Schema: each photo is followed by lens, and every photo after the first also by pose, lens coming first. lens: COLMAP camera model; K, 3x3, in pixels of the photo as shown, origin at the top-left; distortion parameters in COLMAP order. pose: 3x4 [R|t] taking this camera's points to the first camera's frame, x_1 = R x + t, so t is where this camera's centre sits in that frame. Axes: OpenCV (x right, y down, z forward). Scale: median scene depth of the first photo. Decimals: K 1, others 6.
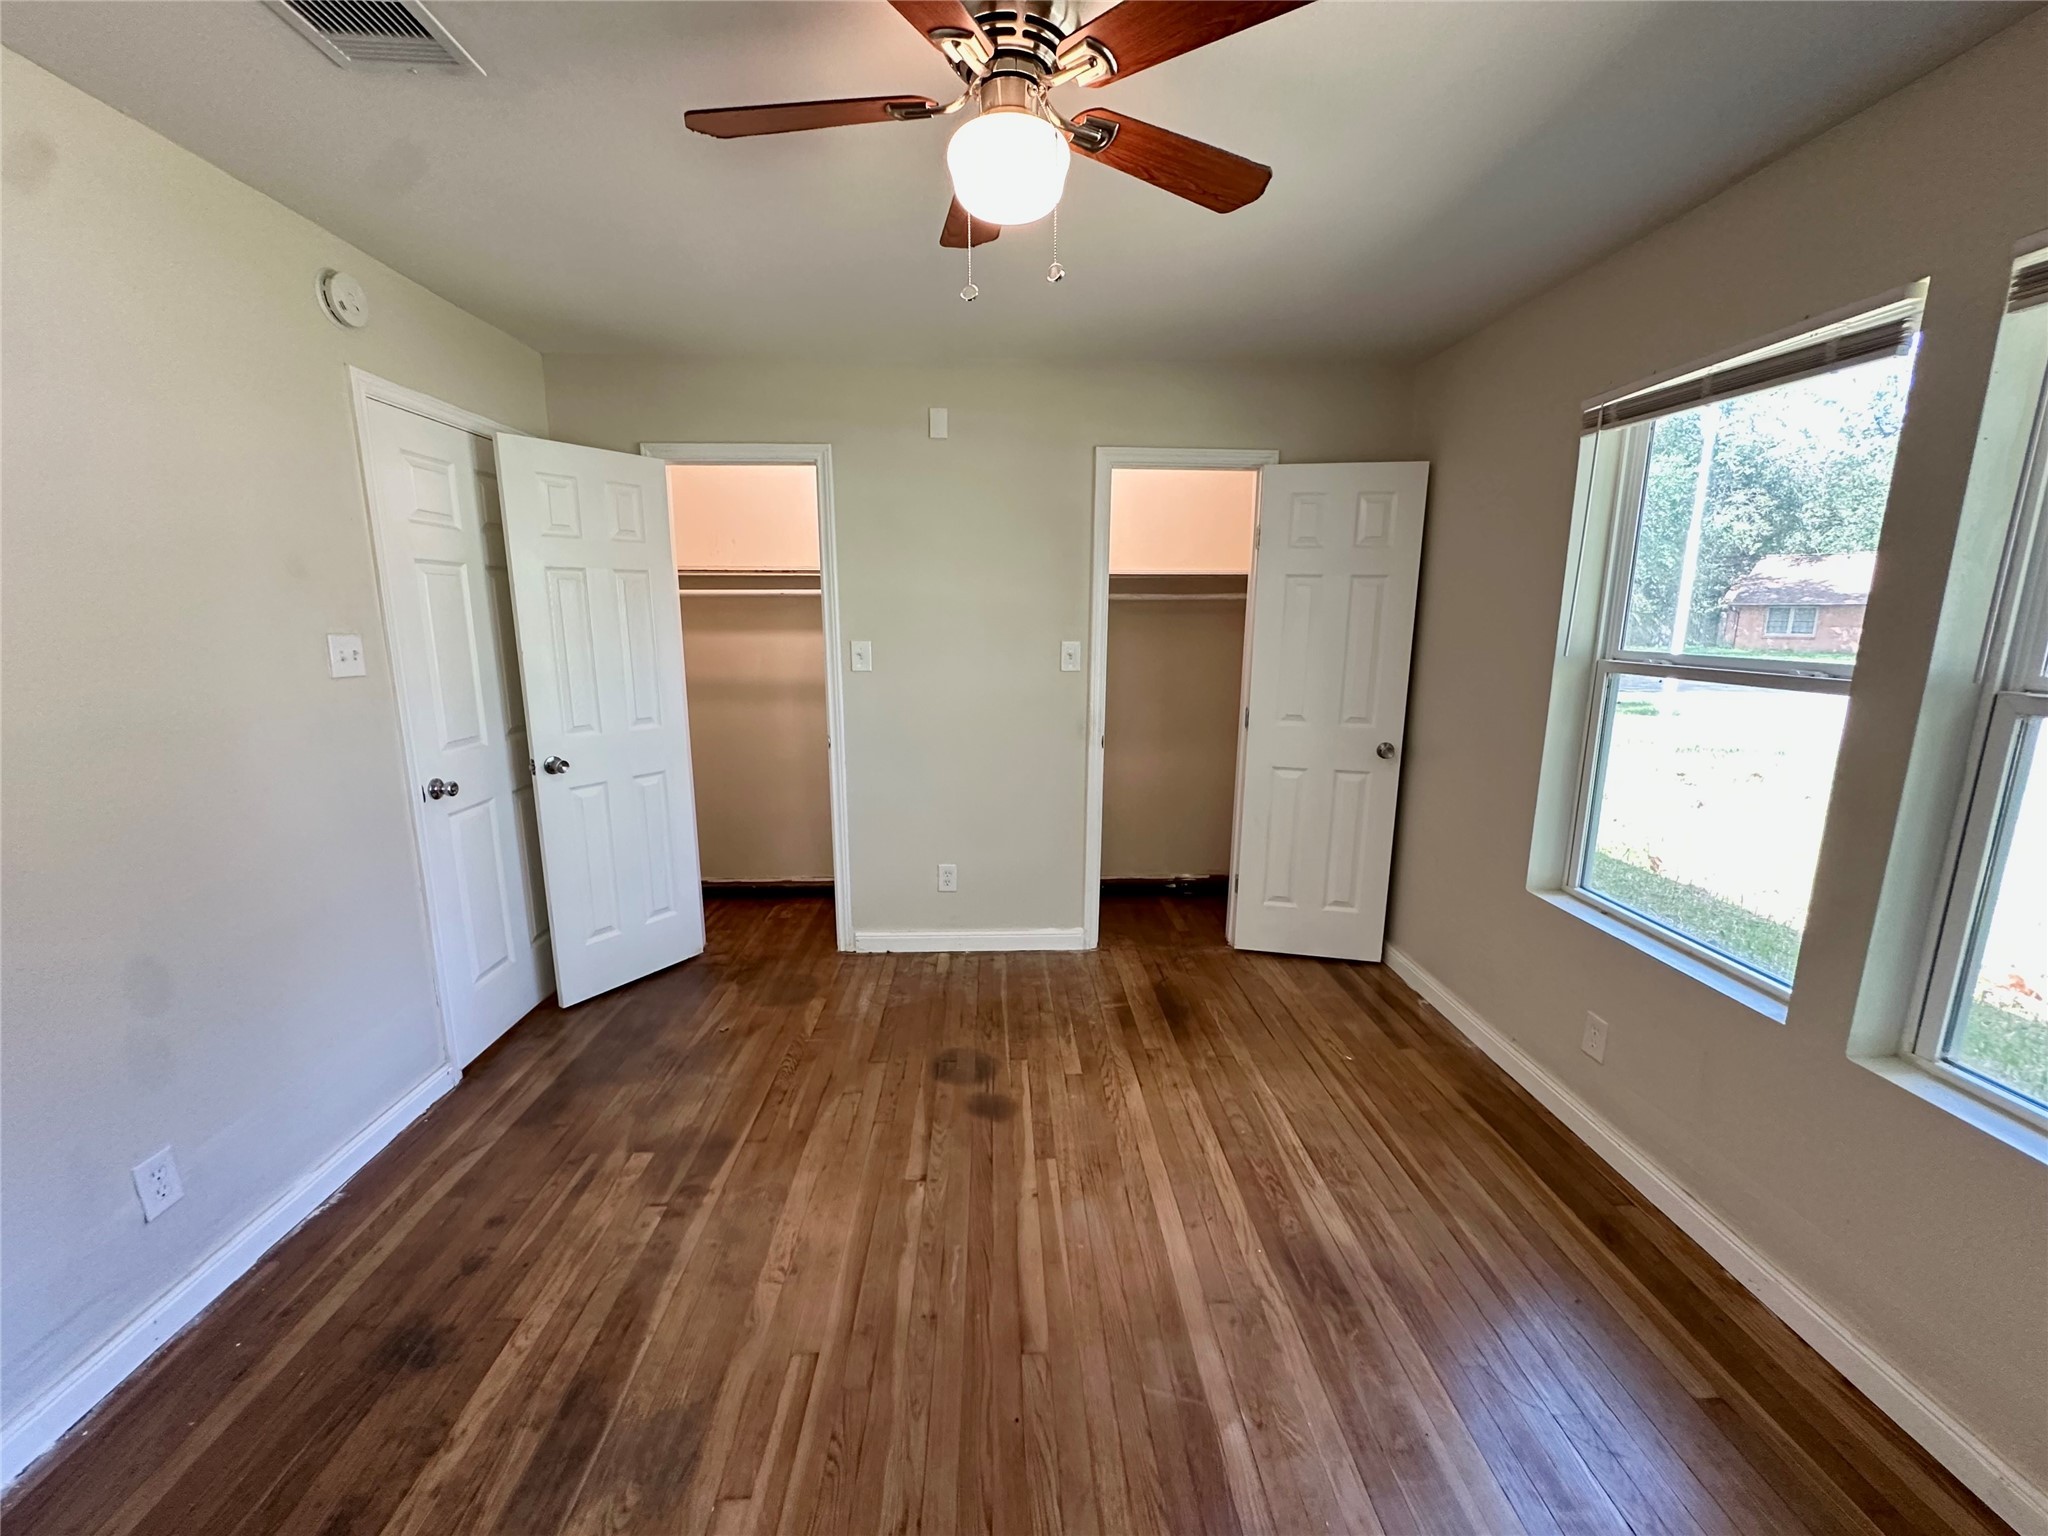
lens RADIAL K [[817.4, 0, 1022.0], [0, 817.4, 774.7], [0, 0, 1]] dist [-0.009533, 0.000592]
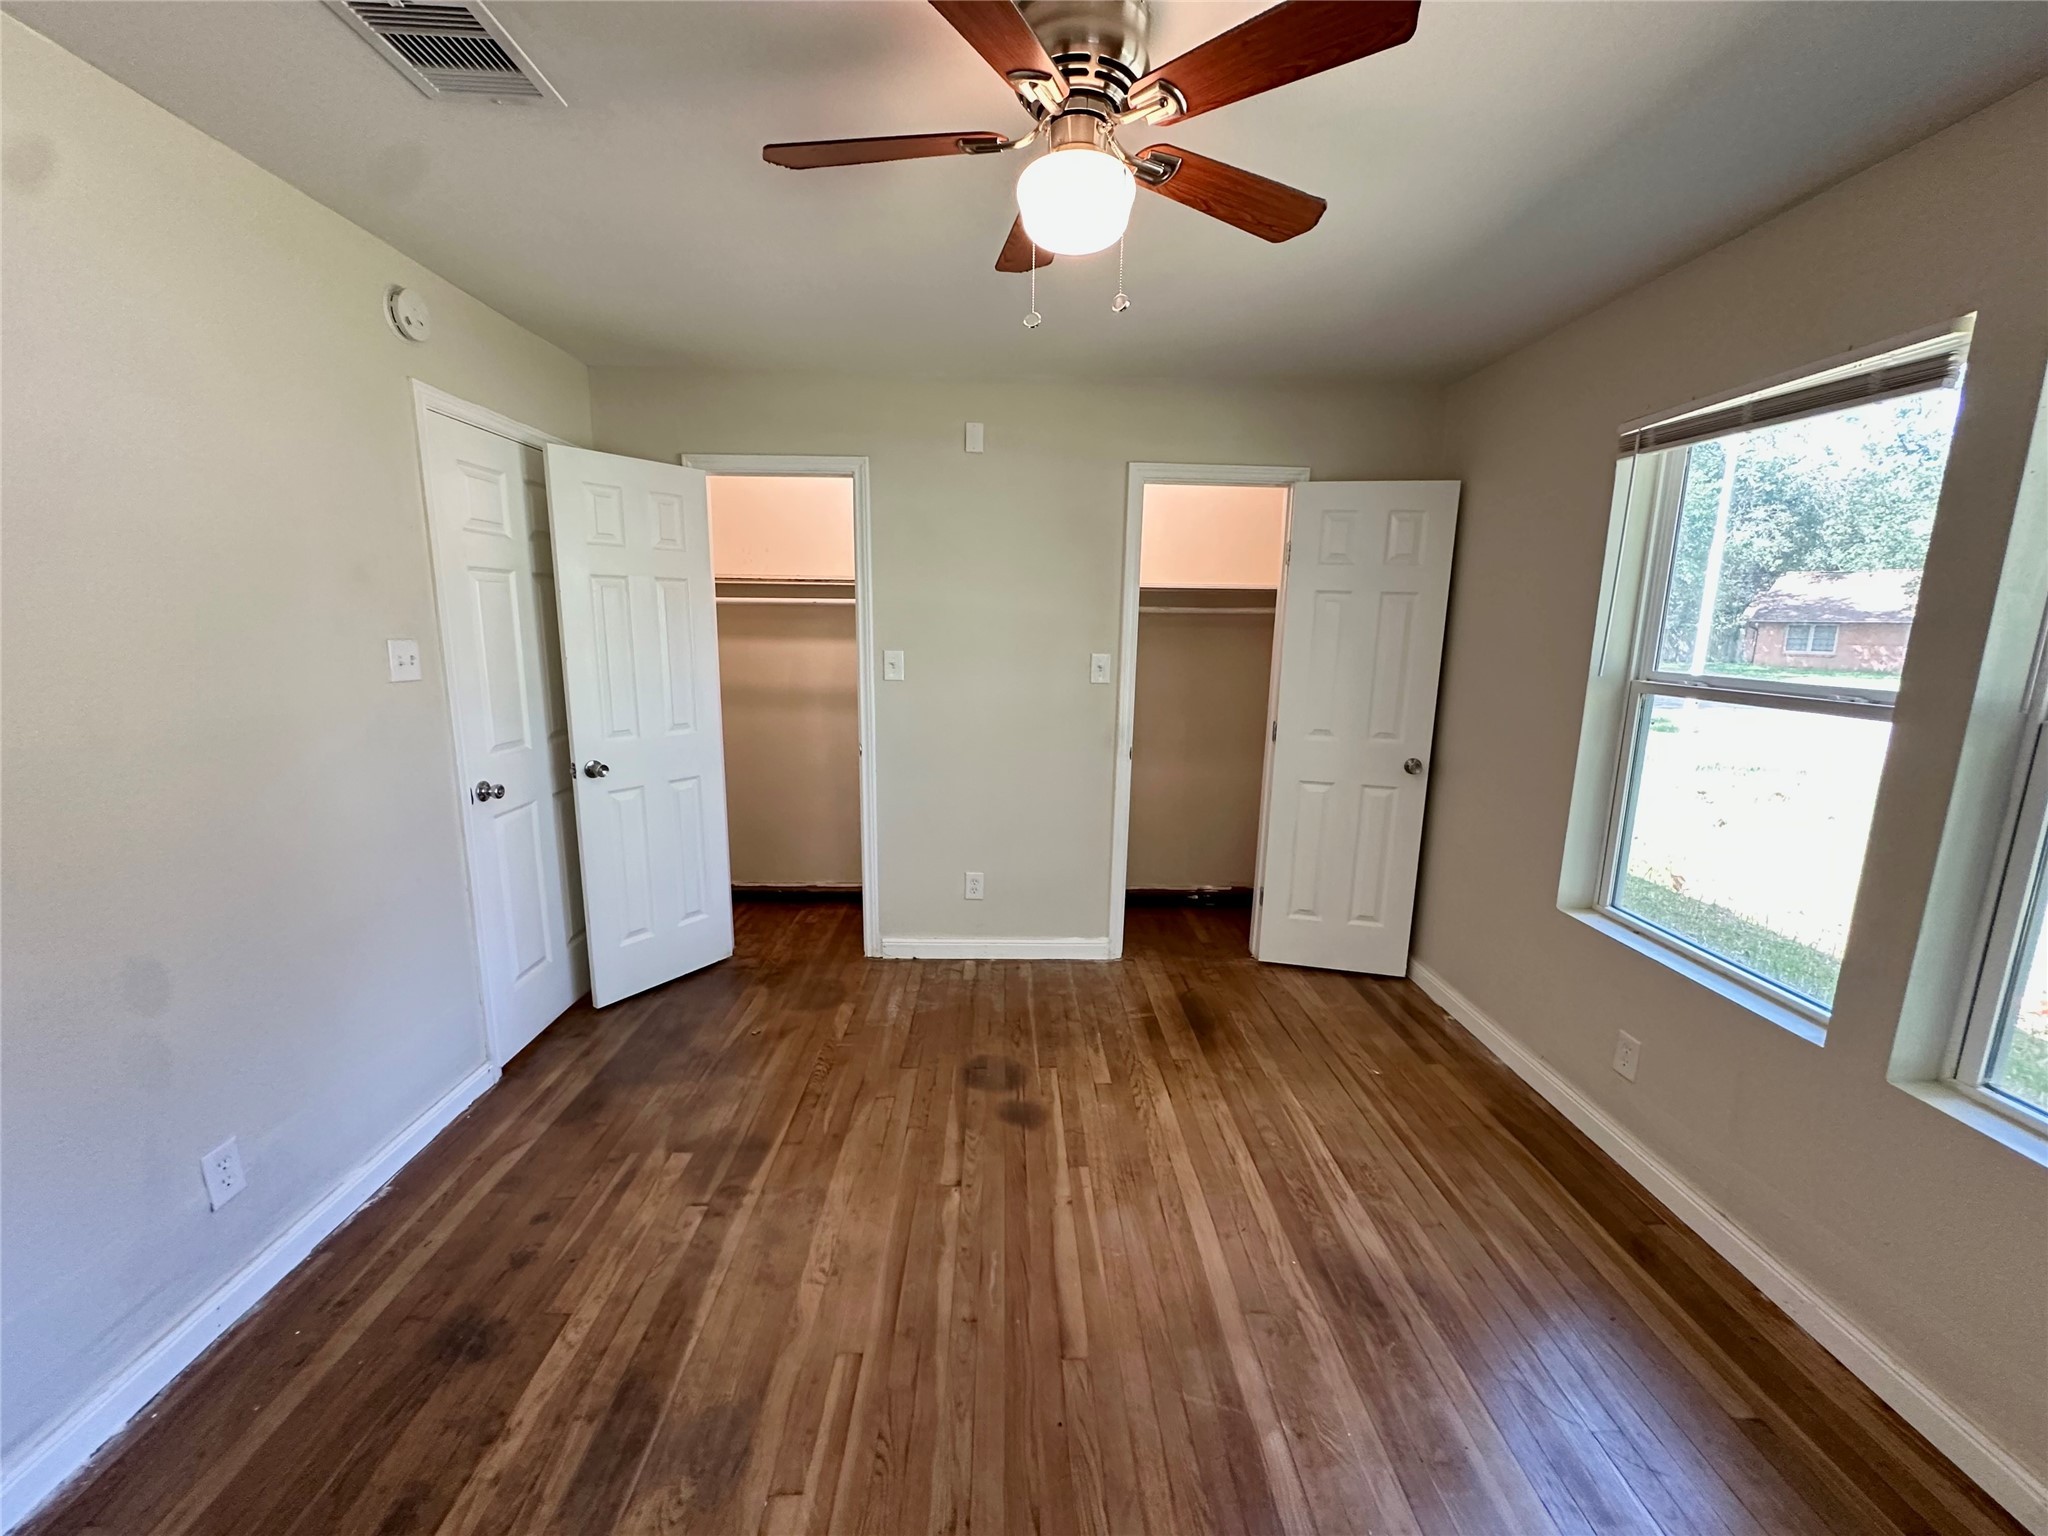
lens RADIAL K [[817.4, 0, 1022.0], [0, 817.4, 774.7], [0, 0, 1]] dist [-0.009533, 0.000592]
pose [[0.999821, 0.014832, -0.011766, -0.041796], [-0.014930, 0.999854, -0.008344, -0.006315], [0.011640, 0.008518, 0.999896, -0.018018]]
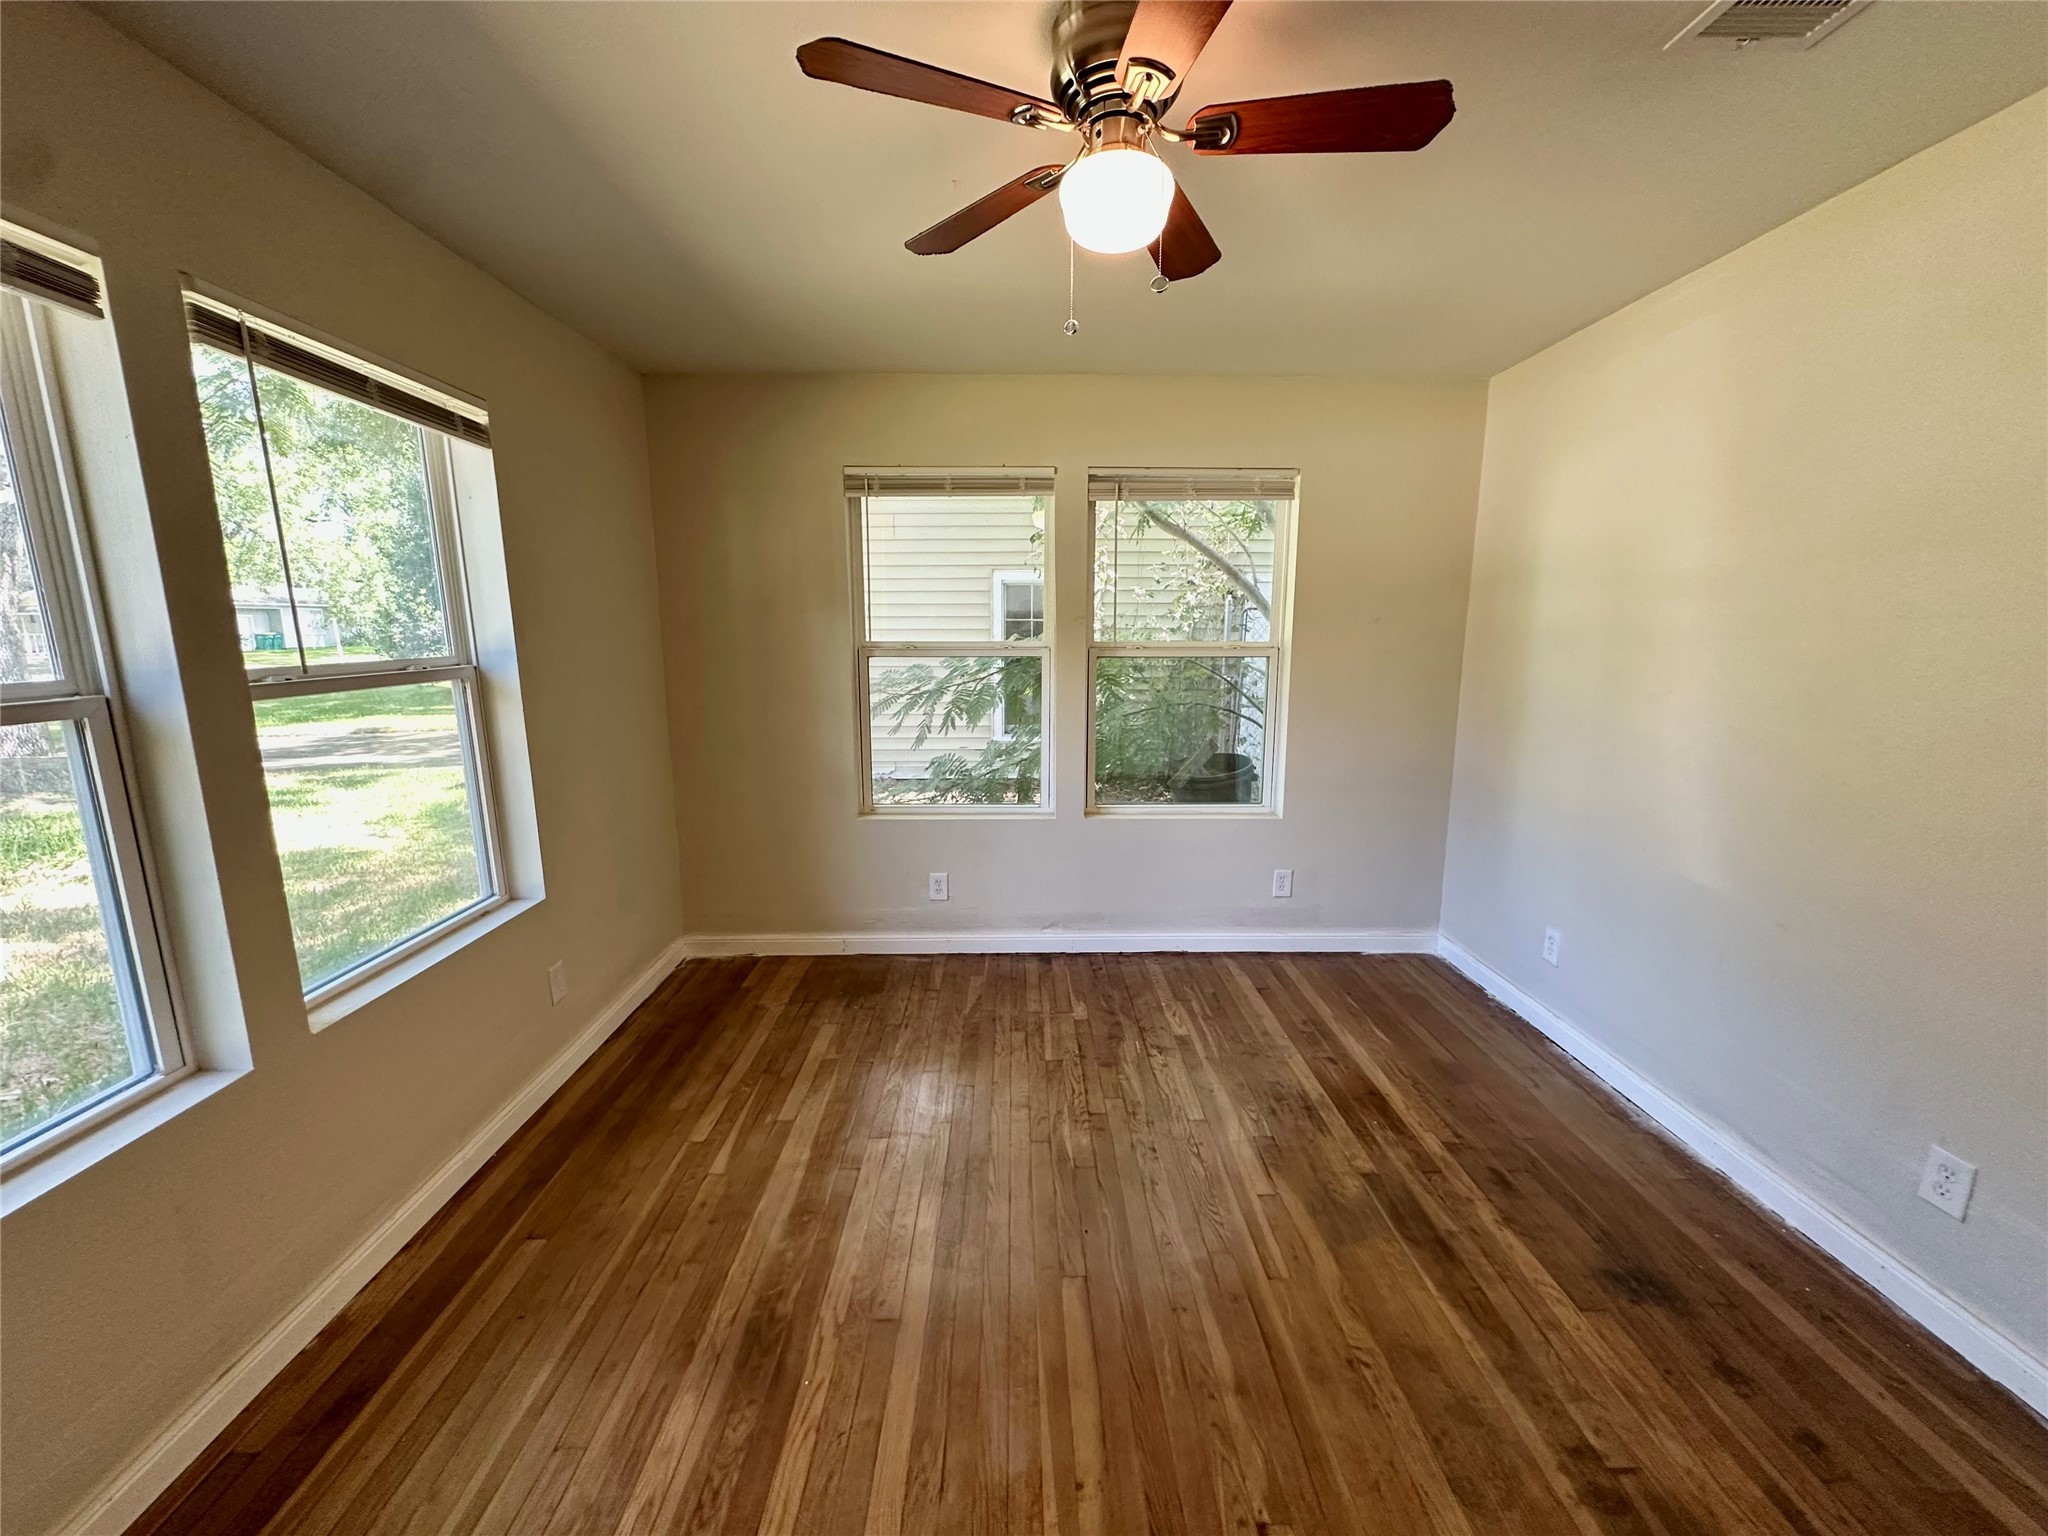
lens RADIAL K [[817.4, 0, 1022.0], [0, 817.4, 774.7], [0, 0, 1]] dist [-0.009533, 0.000592]
pose [[-0.999696, -0.004665, 0.024205, 0.053878], [0.004635, 0.928849, 0.370428, -0.292098], [-0.024211, 0.370428, -0.928546, 1.504305]]
